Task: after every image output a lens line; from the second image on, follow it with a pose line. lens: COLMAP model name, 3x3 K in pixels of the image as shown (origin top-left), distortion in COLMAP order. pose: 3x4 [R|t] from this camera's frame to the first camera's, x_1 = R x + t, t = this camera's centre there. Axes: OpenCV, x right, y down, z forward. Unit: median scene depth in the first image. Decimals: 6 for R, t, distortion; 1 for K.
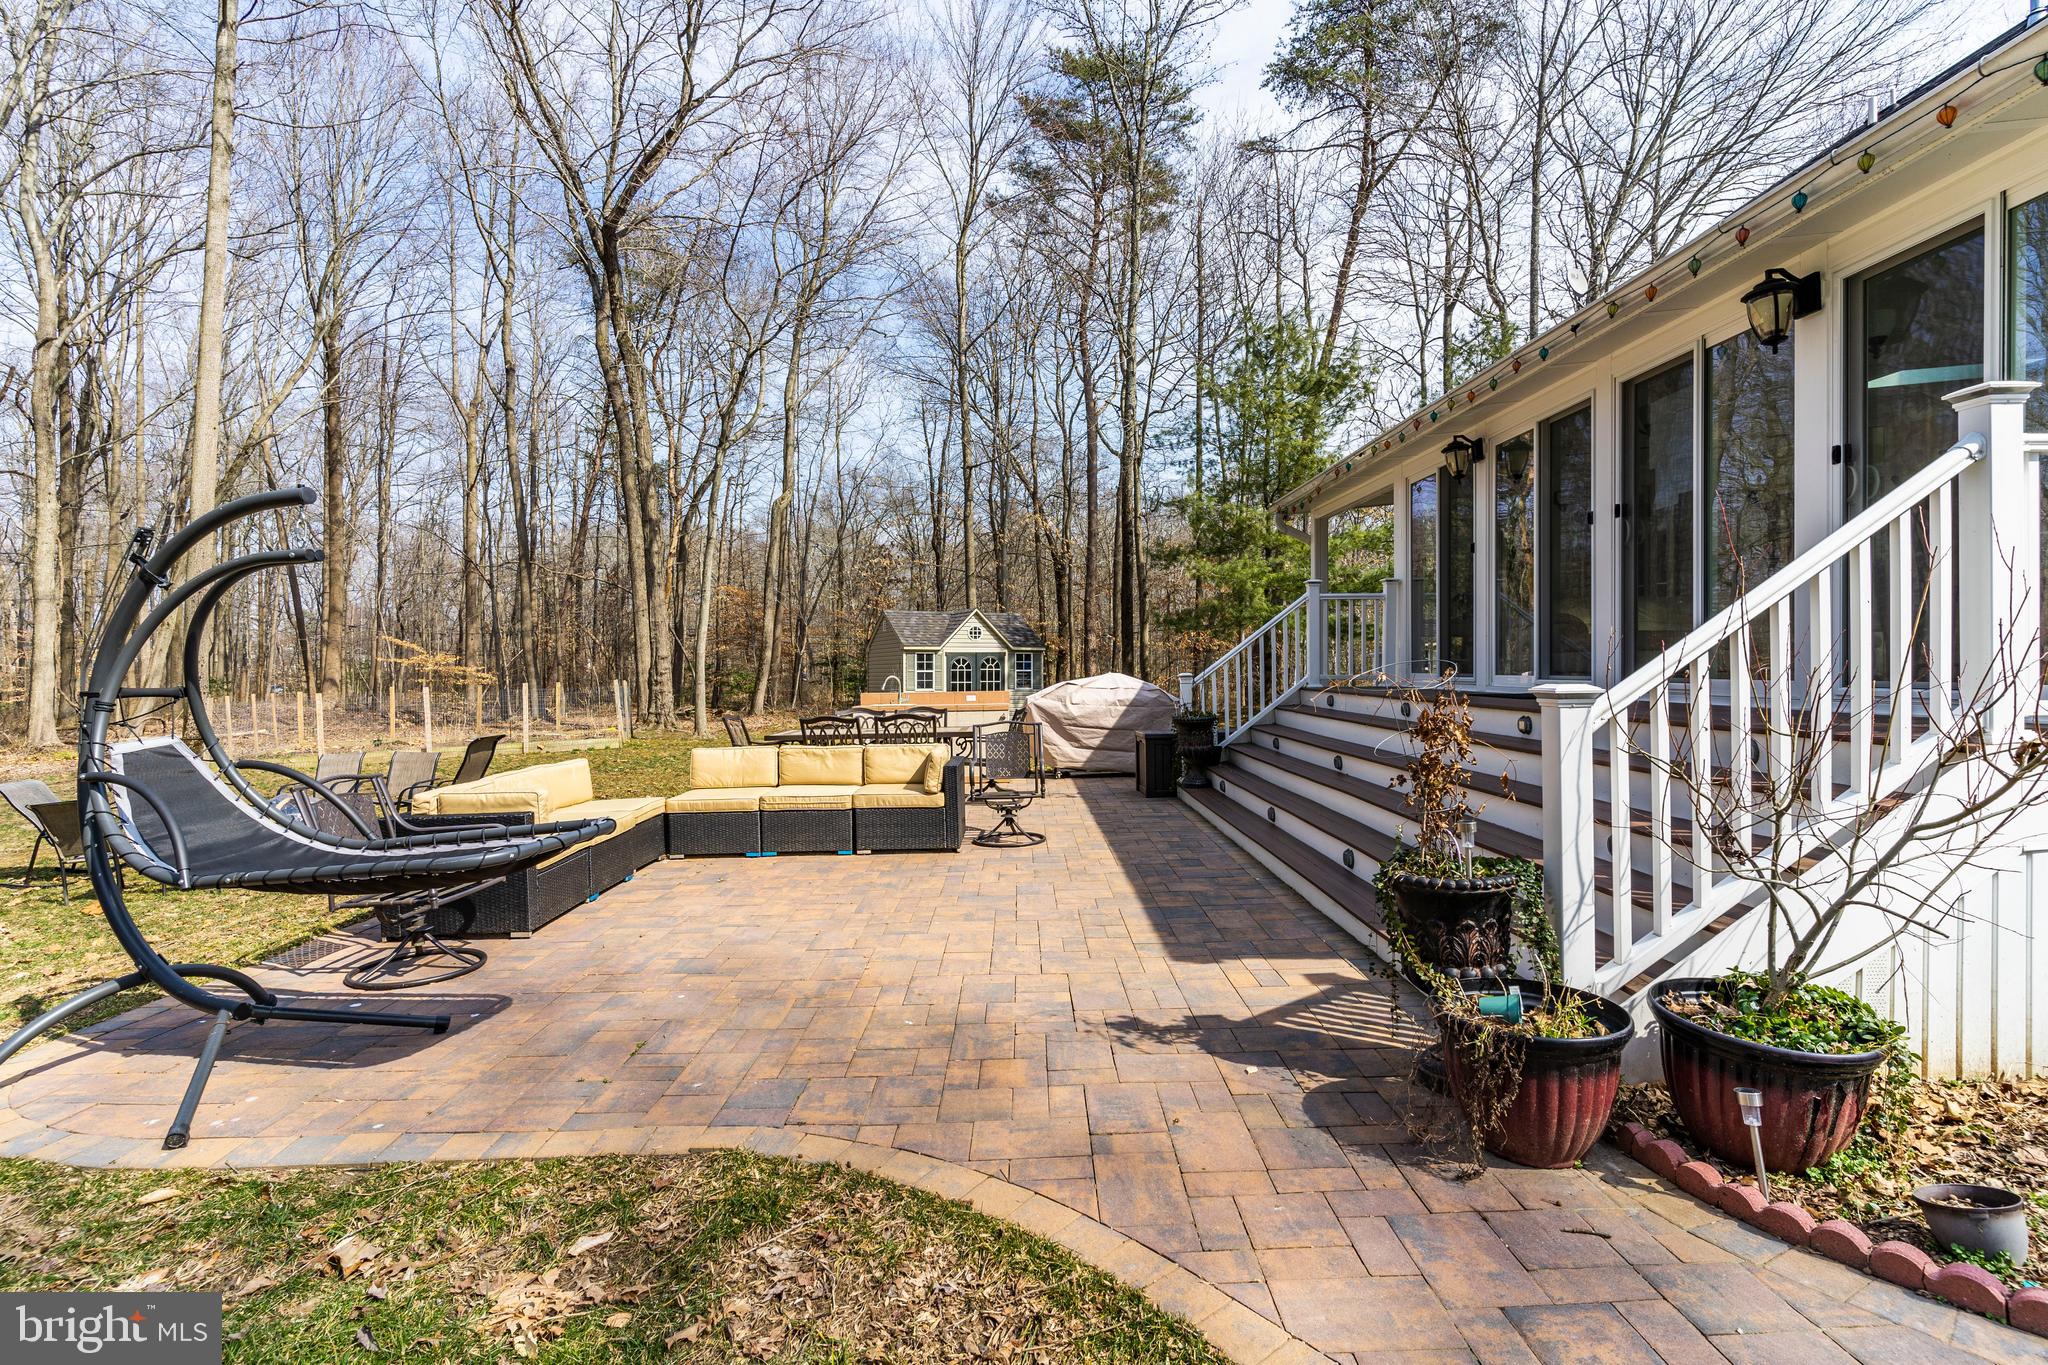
lens RADIAL K [[984.1, 0, 1022.5], [0, 984.1, 686.9], [0, 0, 1]] dist [0.004904, -0.002428]
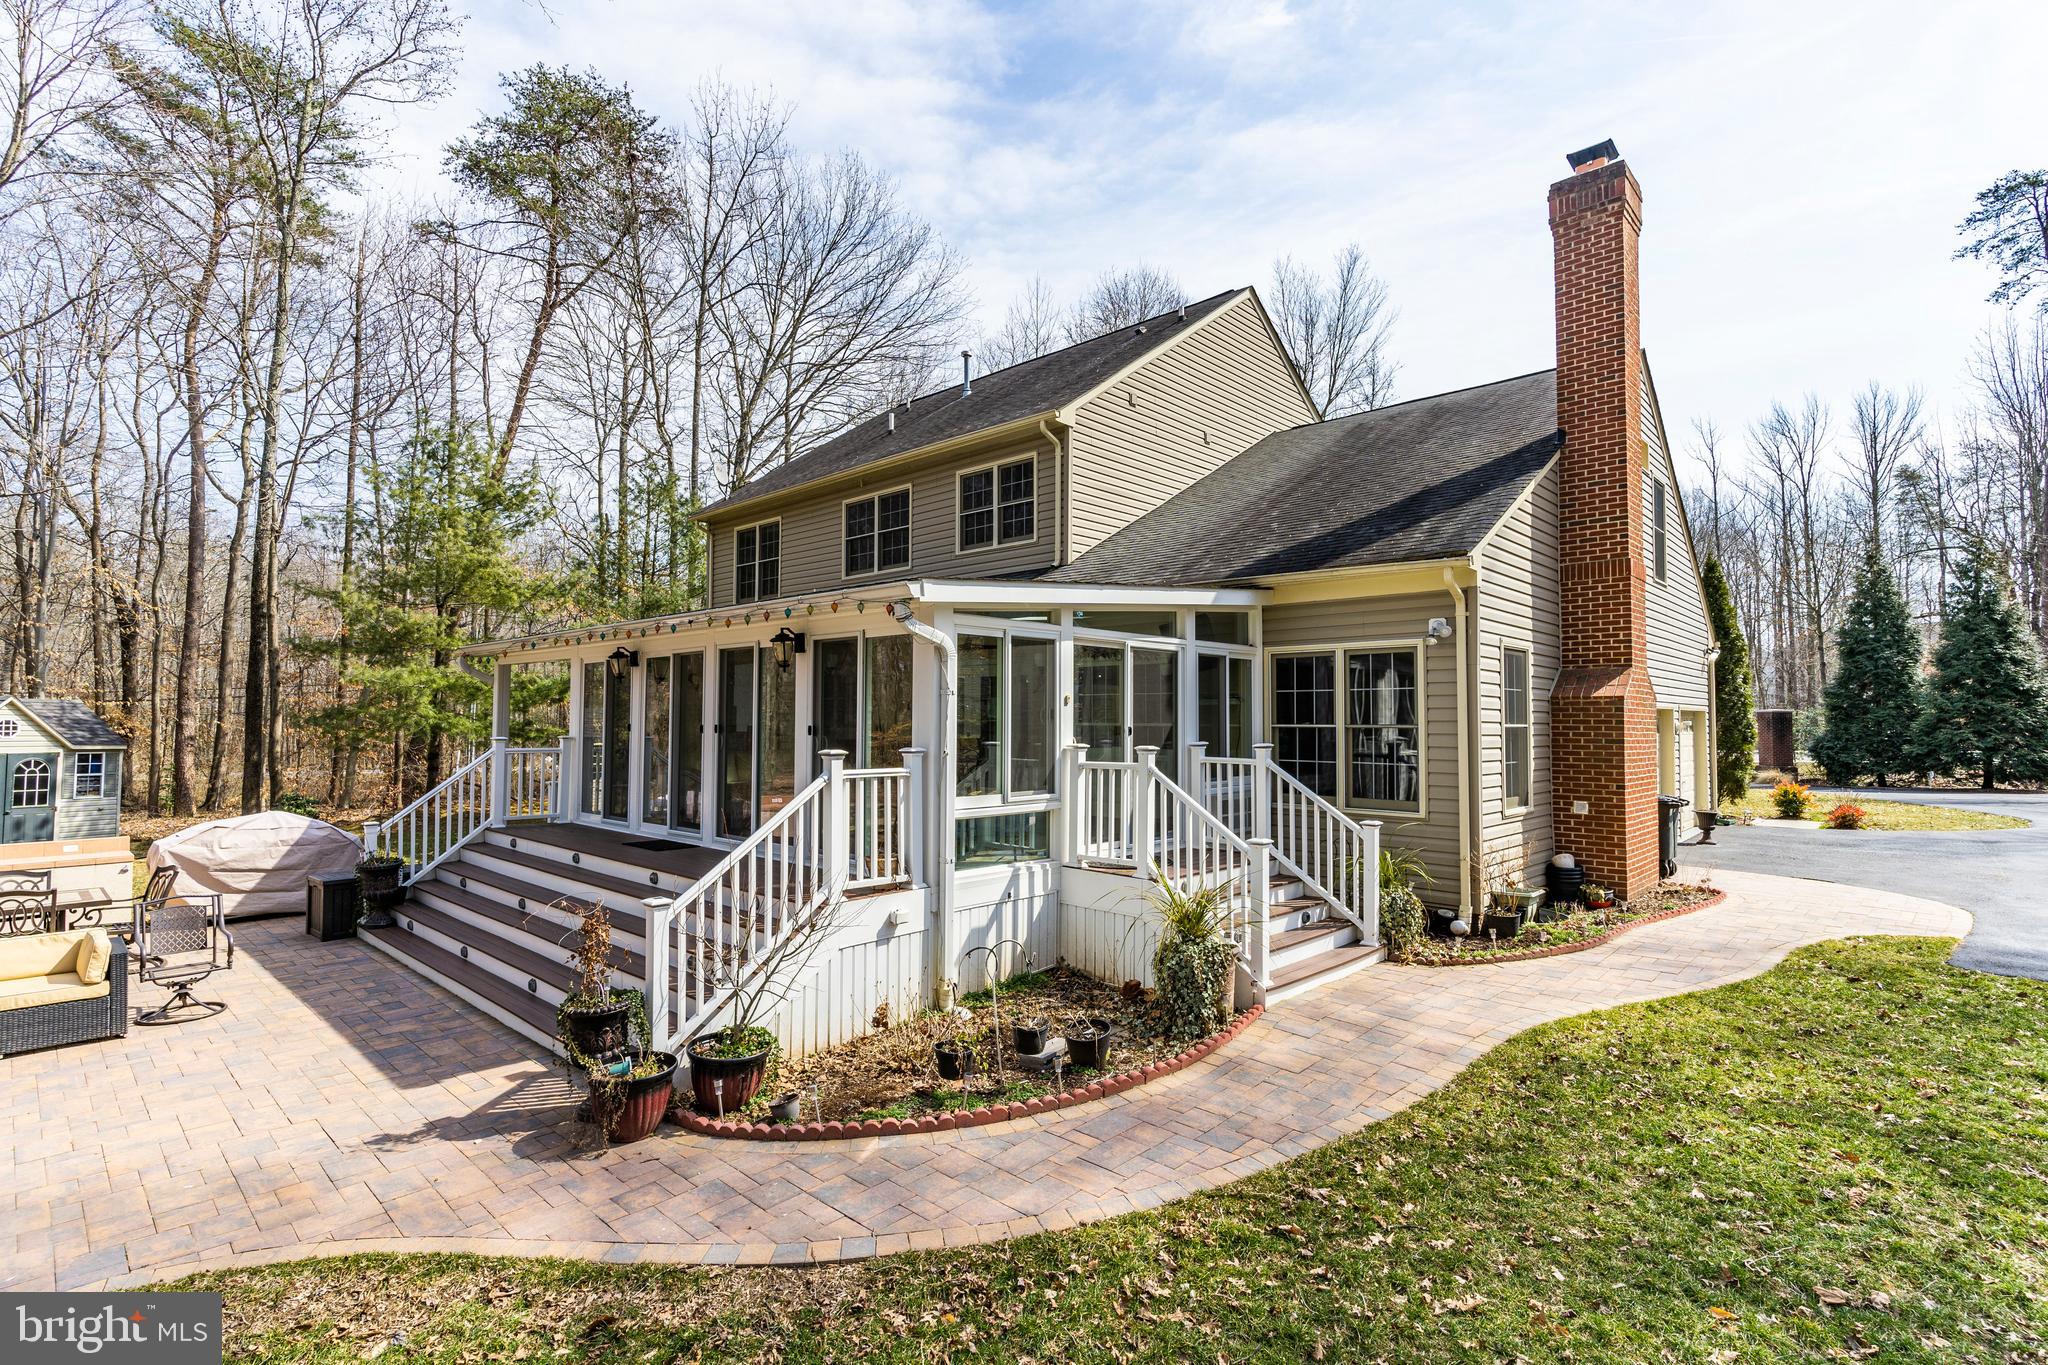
lens RADIAL K [[984.1, 0, 1040.1], [0, 984.1, 670.3], [0, 0, 1]] dist [0.004904, -0.002428]
pose [[0.688528, 0.048769, 0.723568, -0.095241], [0.003724, 0.997485, -0.070774, -0.077197], [-0.725200, 0.051424, 0.686615, -0.236243]]
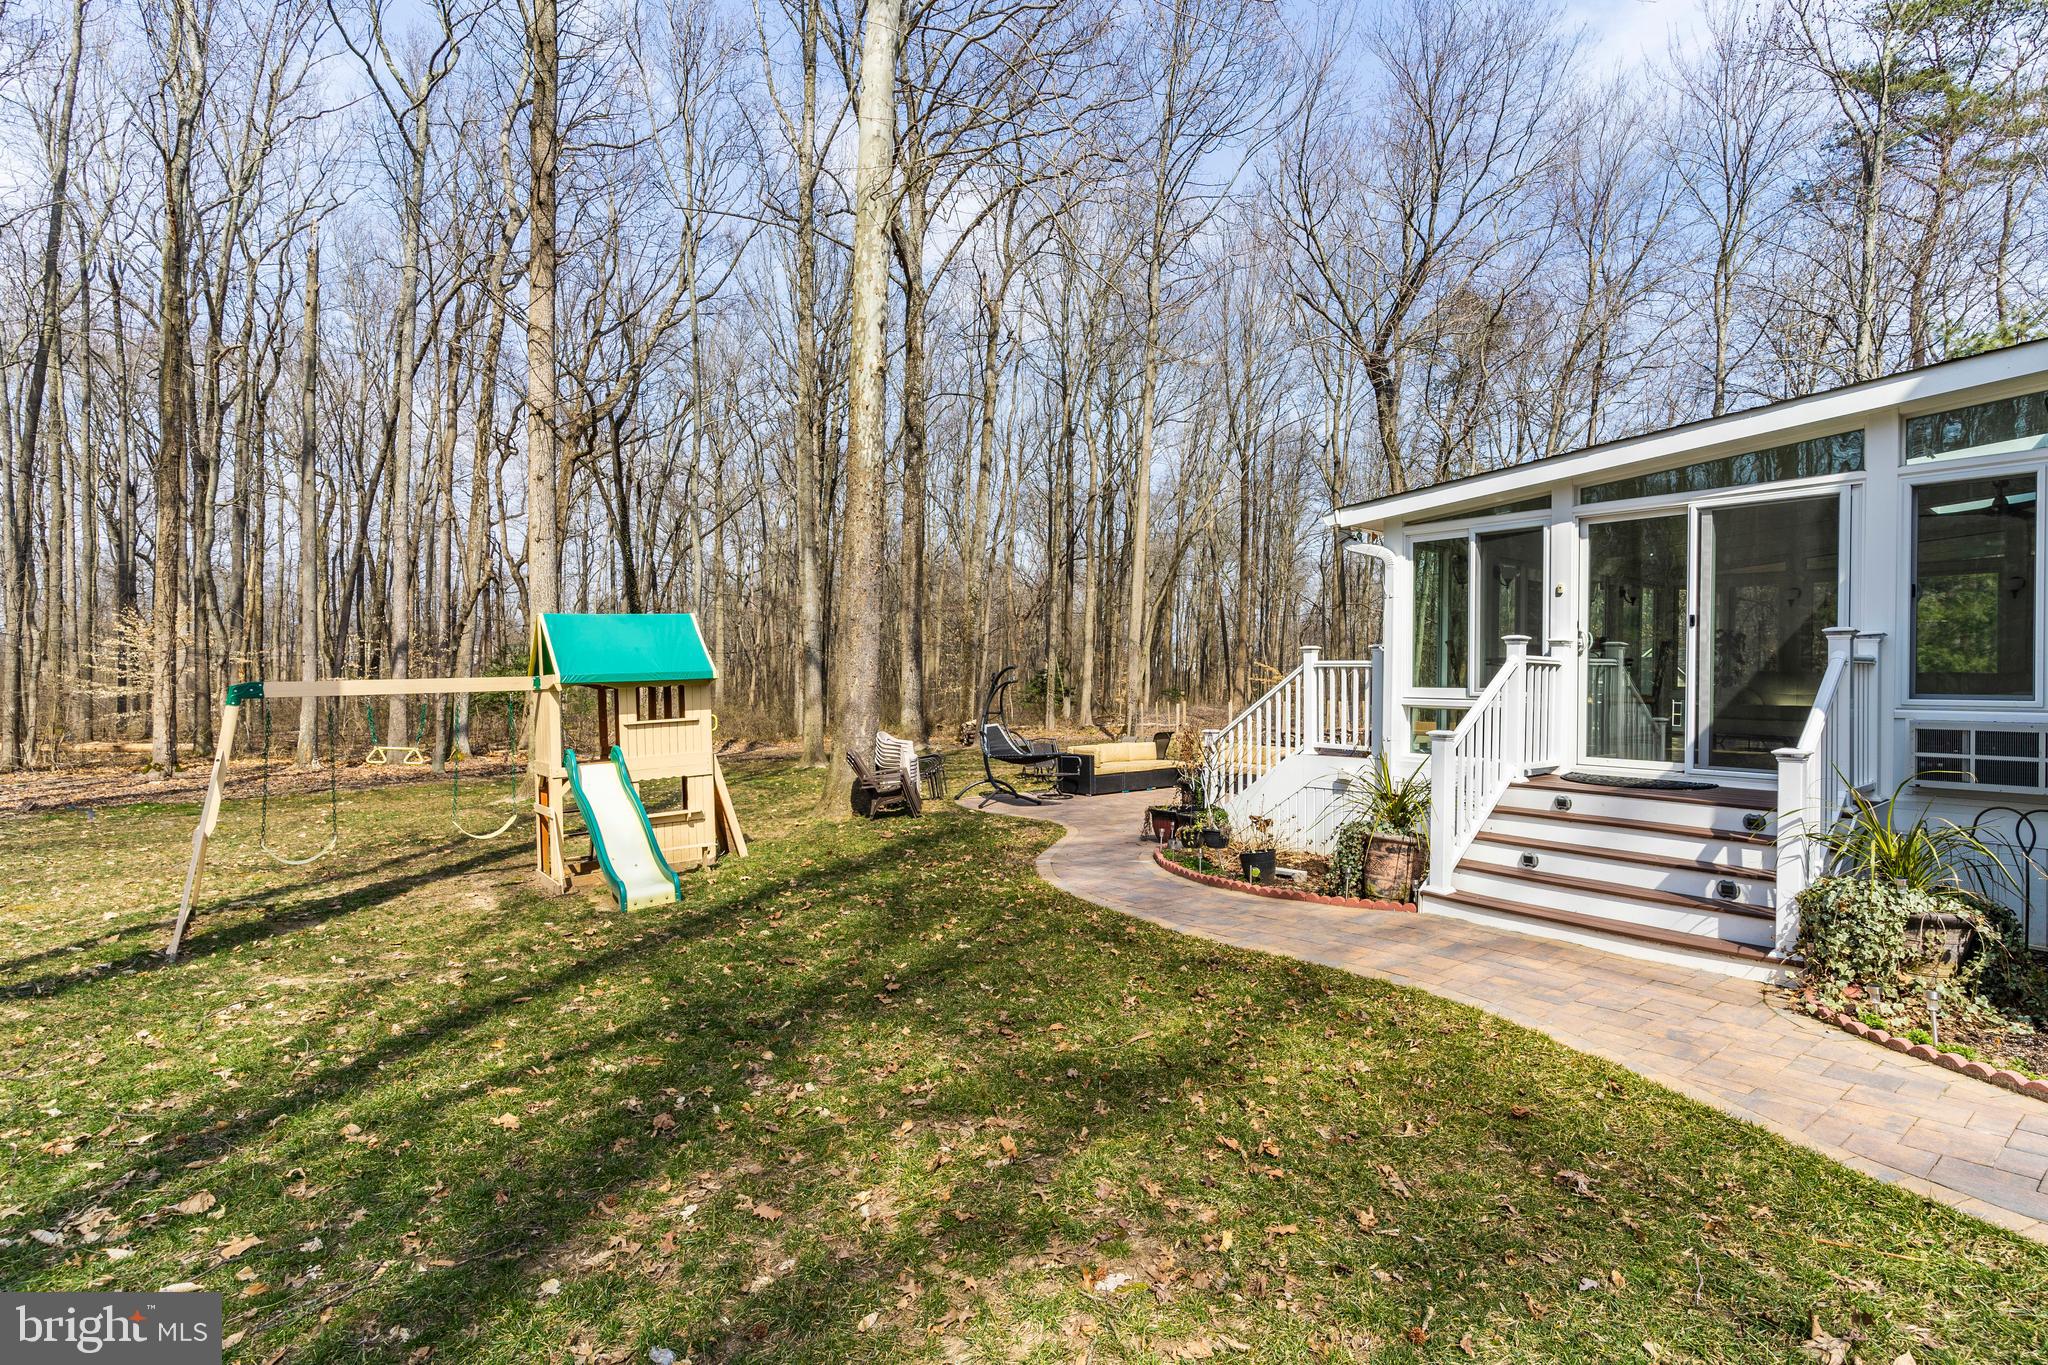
lens RADIAL K [[984.1, 0, 1024.3], [0, 984.1, 686.9], [0, 0, 1]] dist [0.004904, -0.002428]
pose [[0.618552, 0.021397, -0.785453, 0.705544], [-0.025198, 0.999655, 0.007388, -0.039918], [0.785340, 0.015222, 0.618878, -0.426834]]
